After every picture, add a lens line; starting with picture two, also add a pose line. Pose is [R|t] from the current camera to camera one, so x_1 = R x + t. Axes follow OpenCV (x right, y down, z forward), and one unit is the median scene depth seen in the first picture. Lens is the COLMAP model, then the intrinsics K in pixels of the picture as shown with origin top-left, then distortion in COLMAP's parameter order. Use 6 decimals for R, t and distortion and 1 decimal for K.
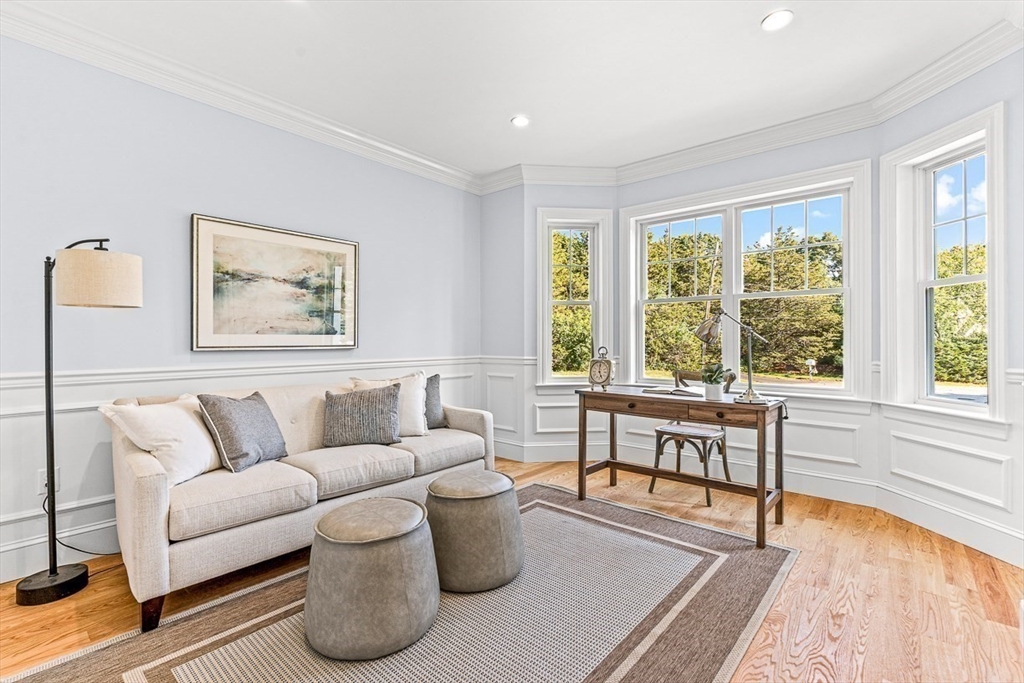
lens RADIAL K [[456.5, 0, 507.7], [0, 456.5, 338.9], [0, 0, 1]] dist [-0.003417, 0.001372]
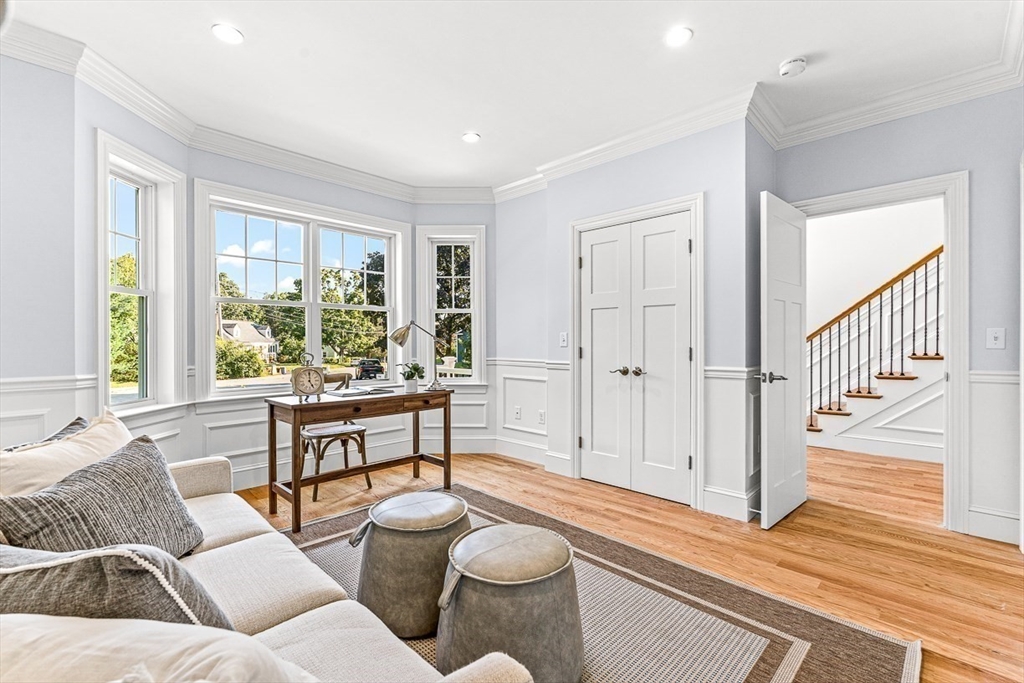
lens RADIAL K [[456.5, 0, 507.0], [0, 456.5, 344.3], [0, 0, 1]] dist [-0.003417, 0.001372]
pose [[0.067377, -0.002241, 0.997725, -0.683570], [0.001304, 0.999997, 0.002158, -0.001265], [-0.997727, 0.001156, 0.067380, 0.564240]]
